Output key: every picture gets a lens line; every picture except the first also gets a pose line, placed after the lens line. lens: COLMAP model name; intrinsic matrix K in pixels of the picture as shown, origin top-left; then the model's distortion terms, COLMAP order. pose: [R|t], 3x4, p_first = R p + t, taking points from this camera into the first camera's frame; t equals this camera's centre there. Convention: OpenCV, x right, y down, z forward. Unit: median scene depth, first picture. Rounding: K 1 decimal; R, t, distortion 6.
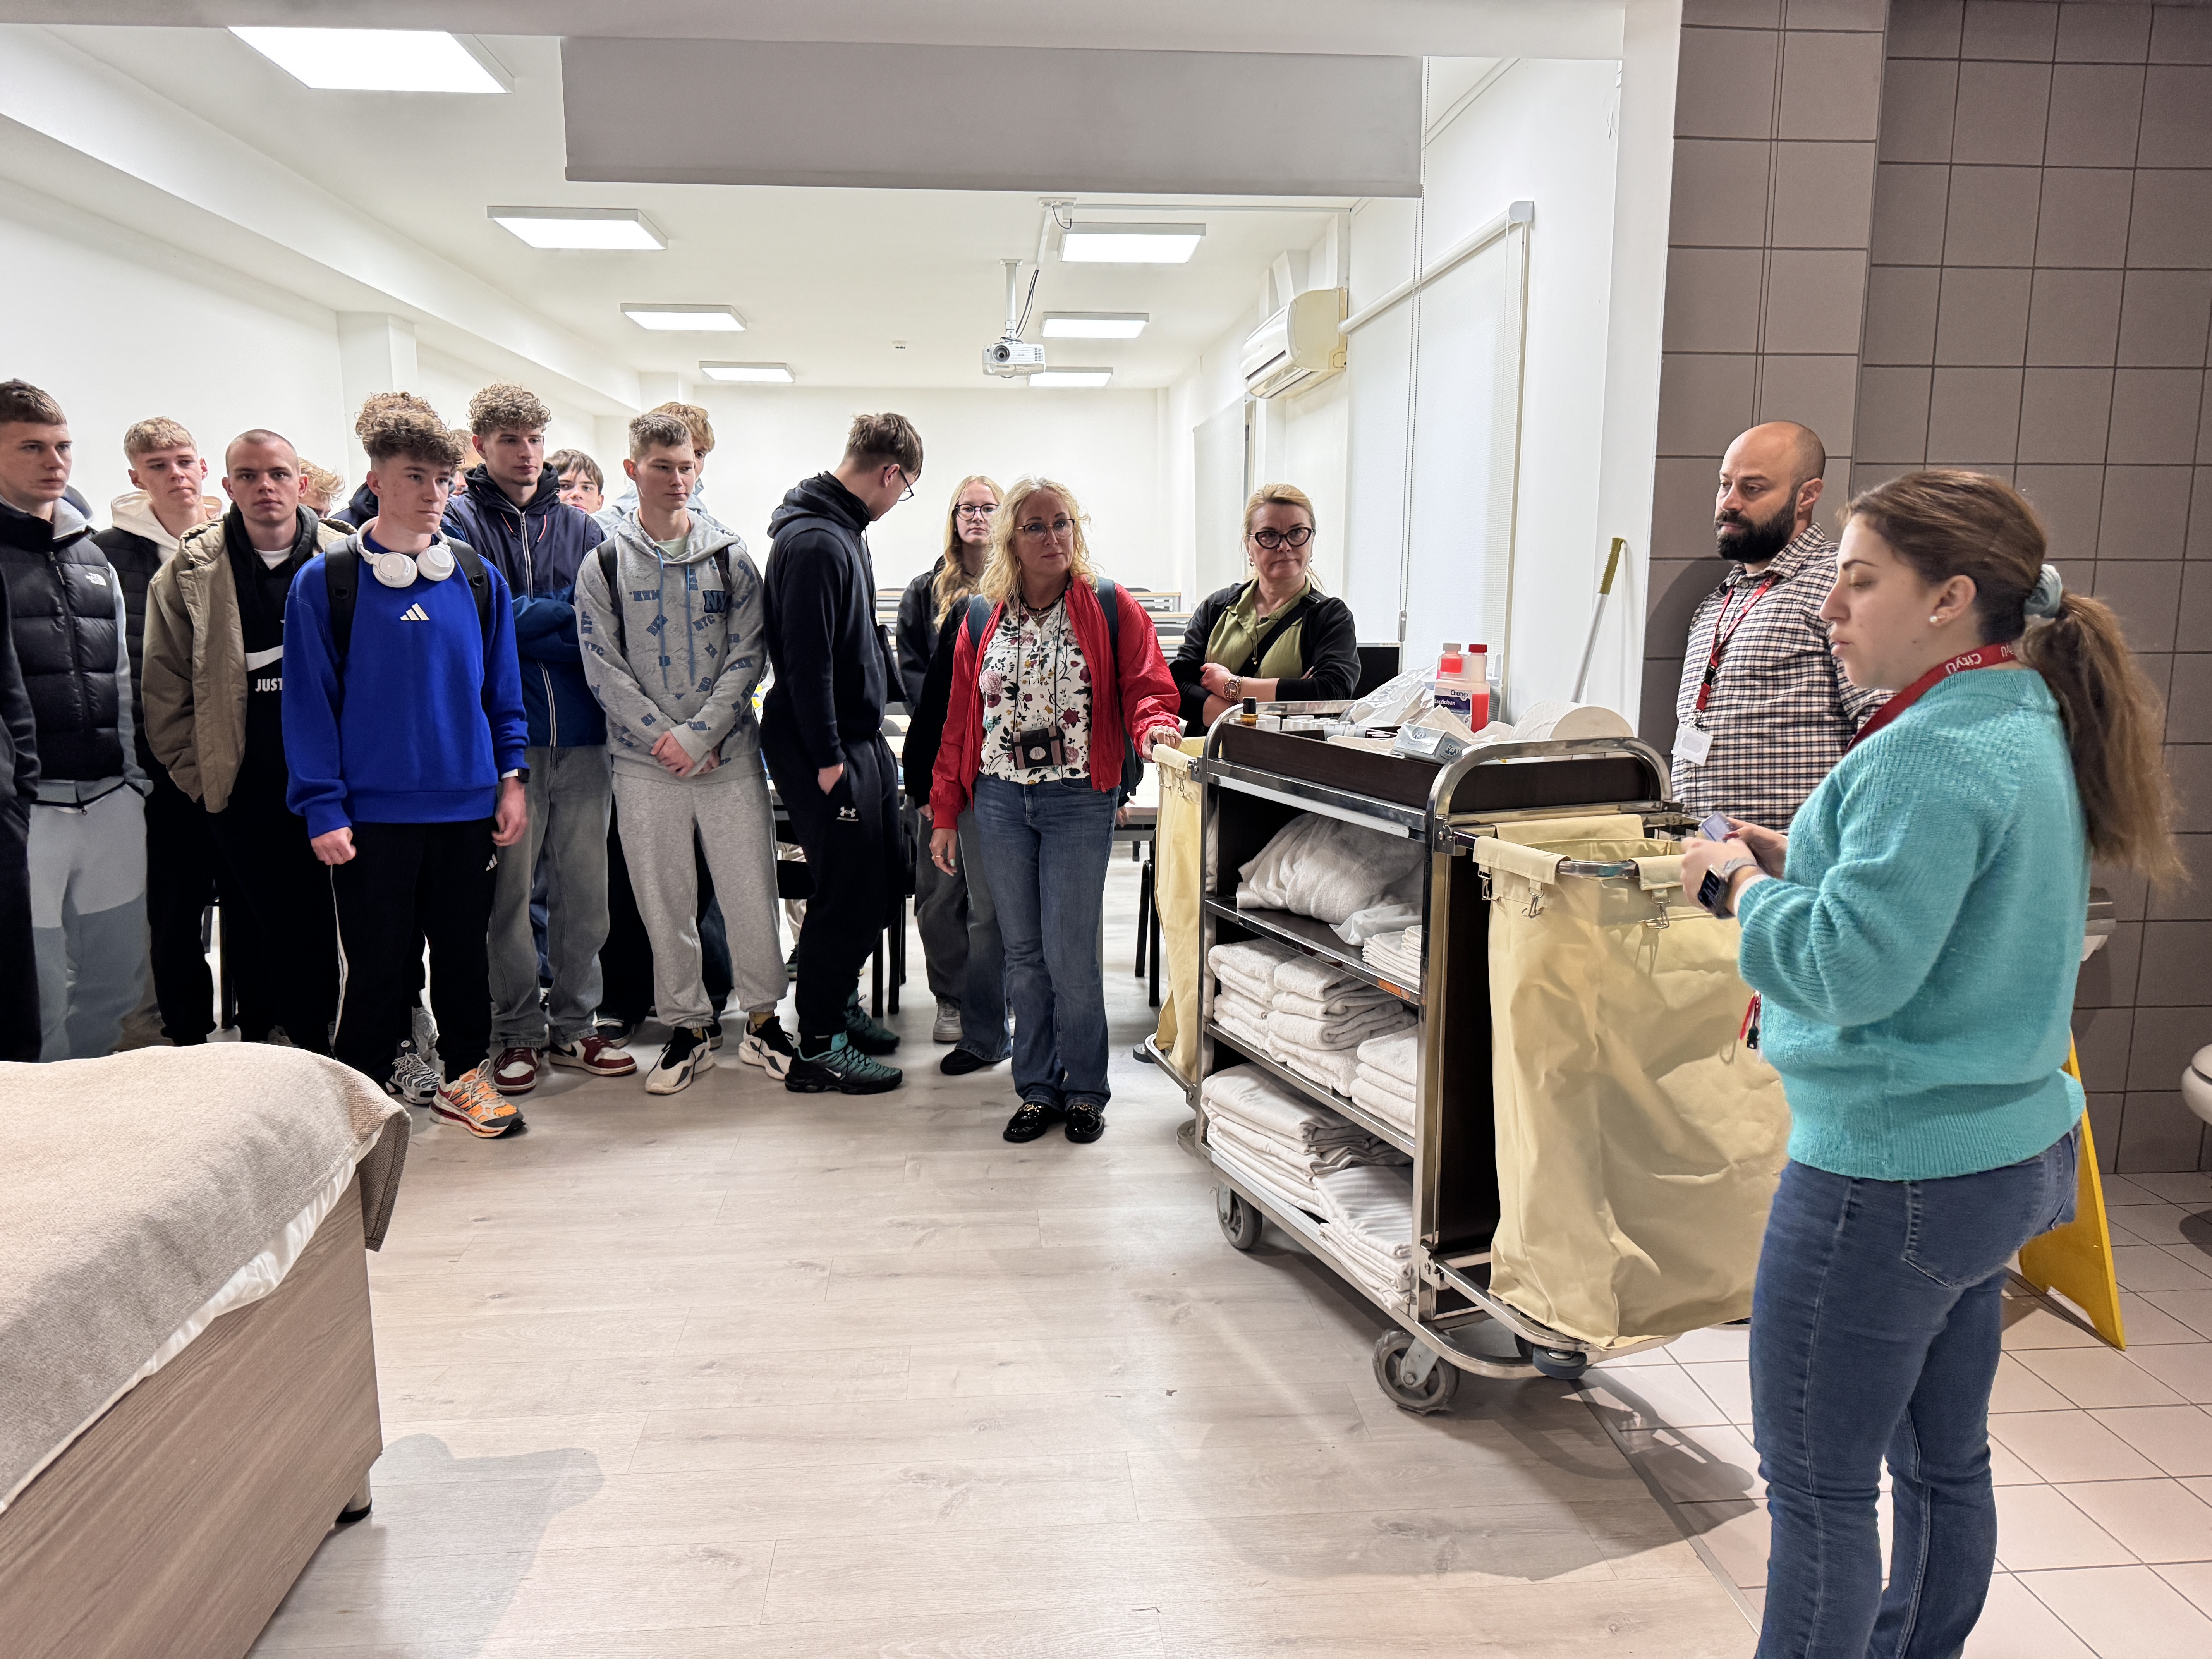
lens RADIAL K [[1586.2, 0, 1102.5], [0, 1586.2, 824.6], [0, 0, 1]] dist [0.008974, -0.005462]
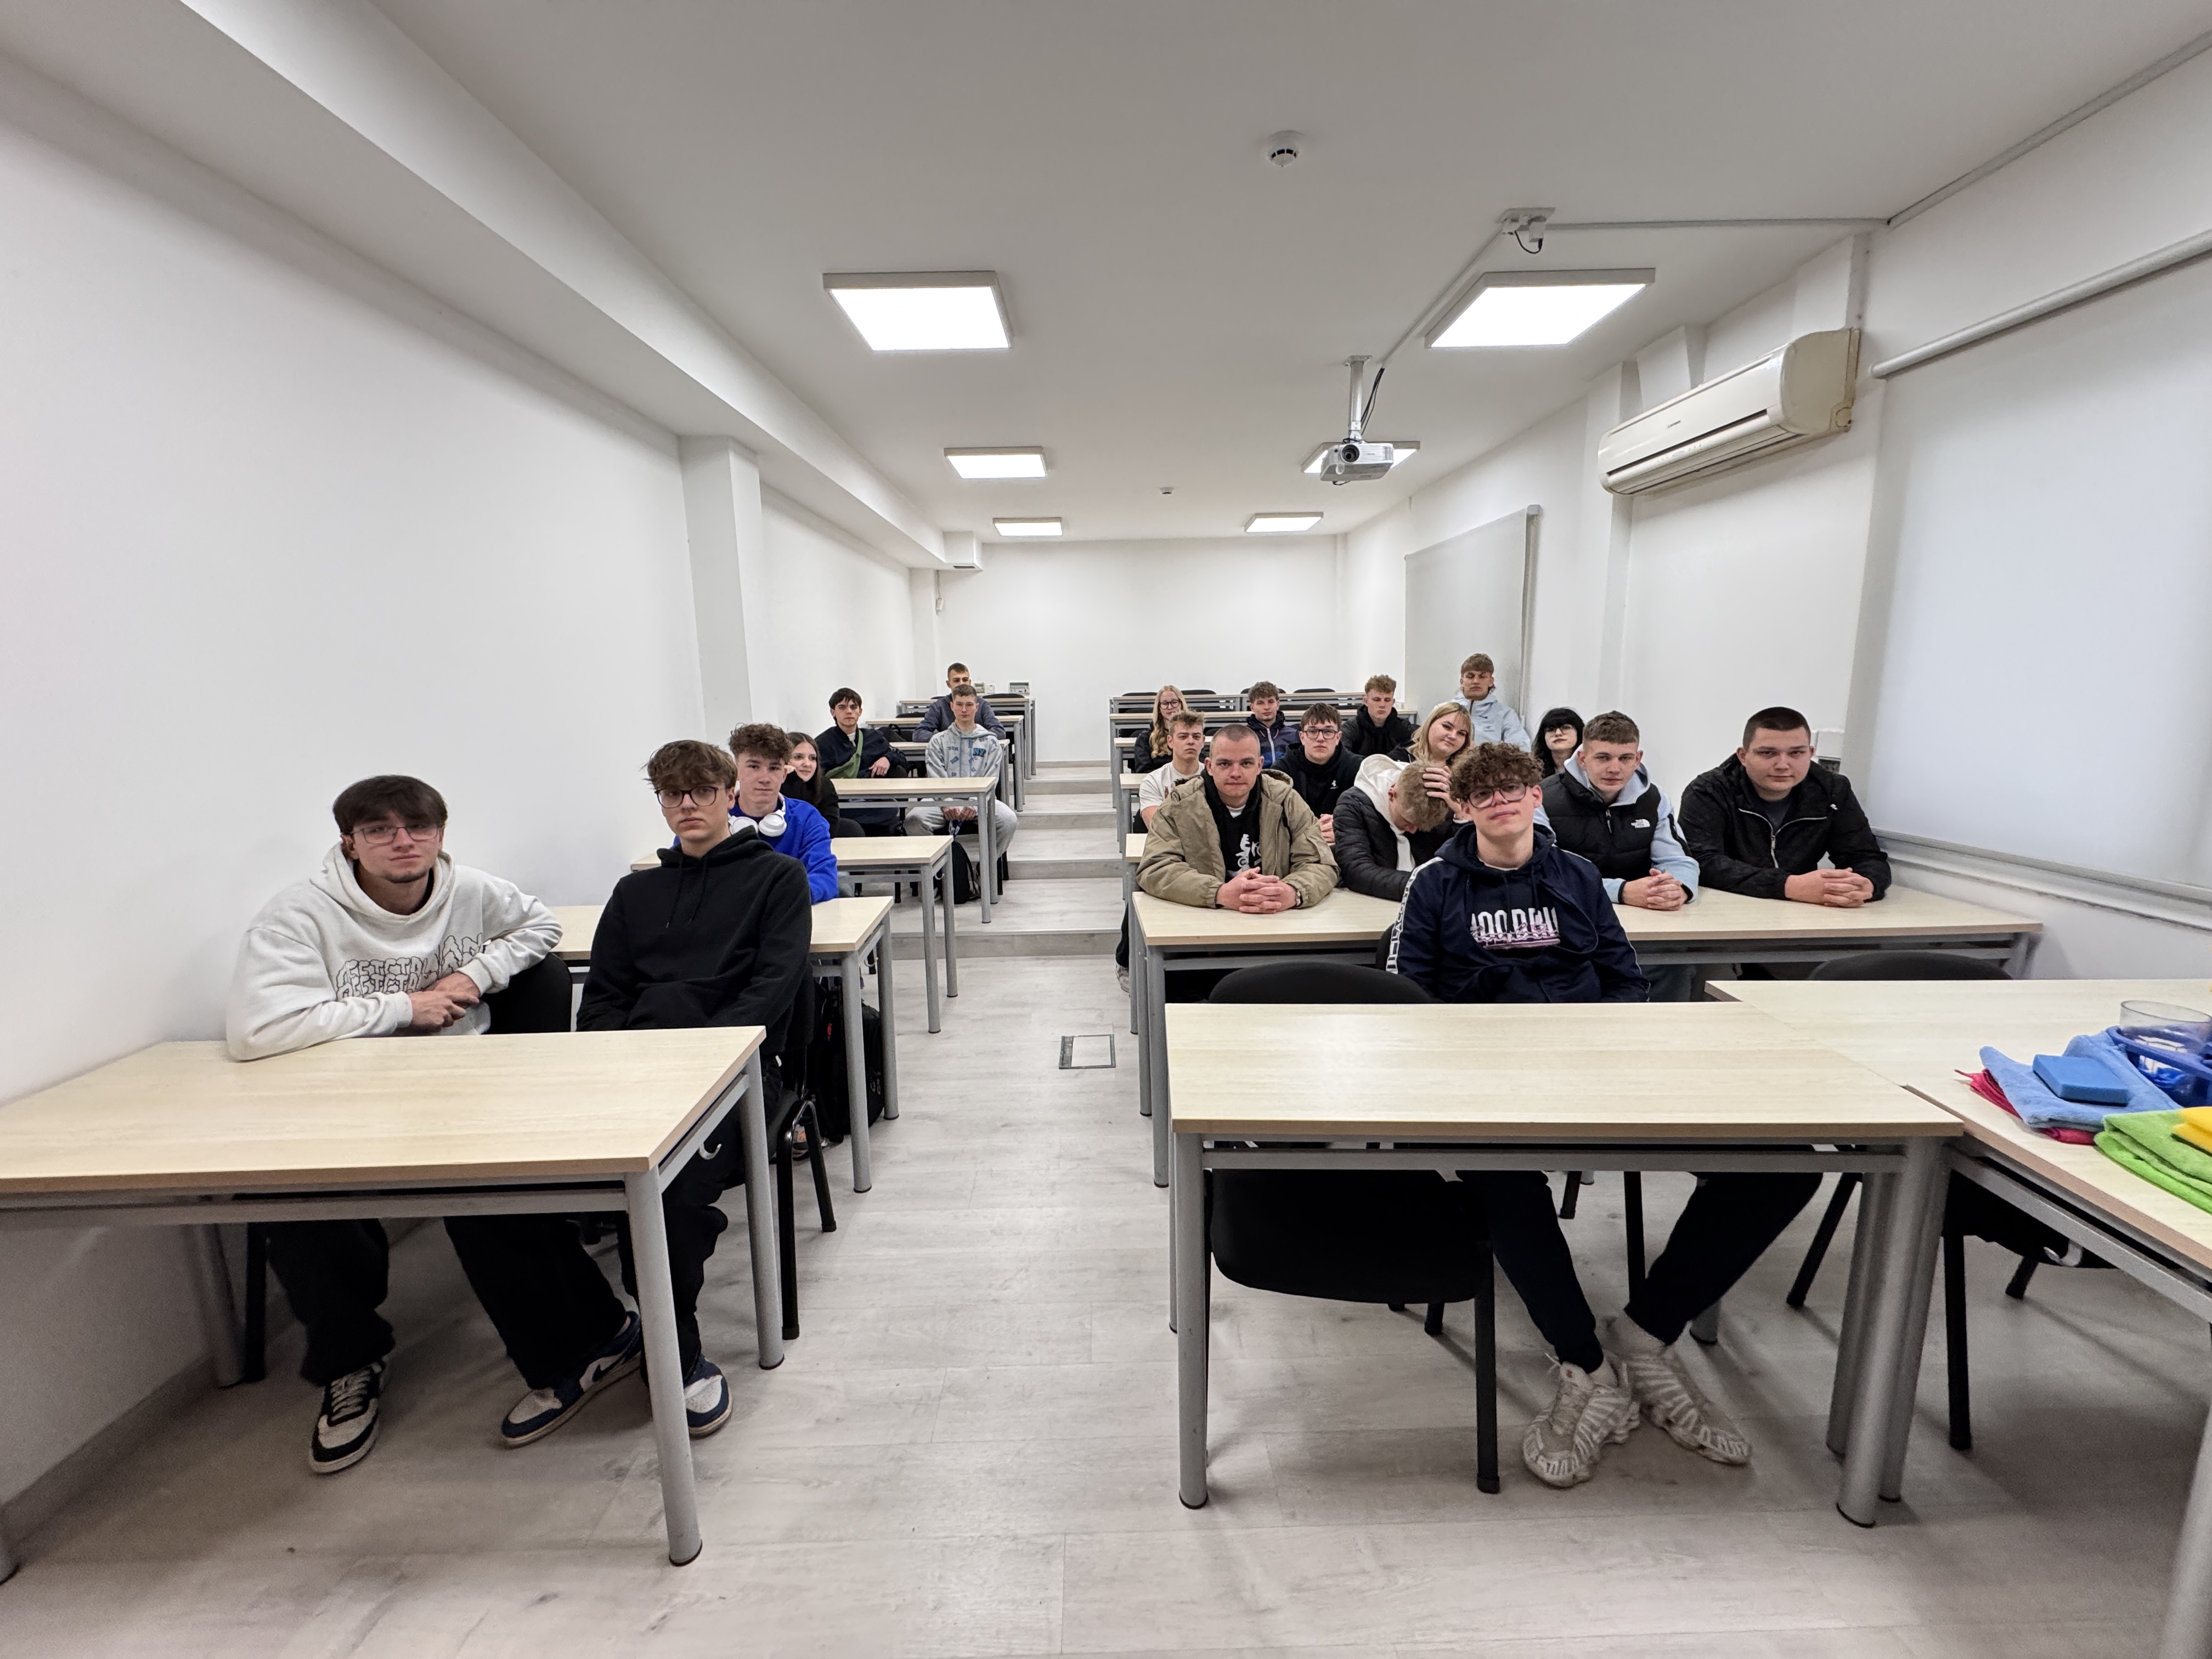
lens RADIAL K [[875.8, 0, 1111.6], [0, 875.8, 824.1], [0, 0, 1]] dist [-0.001393, -0.000029]
pose [[0.997645, -0.005542, -0.068372, -0.447476], [0.006220, 0.999934, 0.009699, -0.210618], [0.068313, -0.010101, 0.997613, 1.213764]]
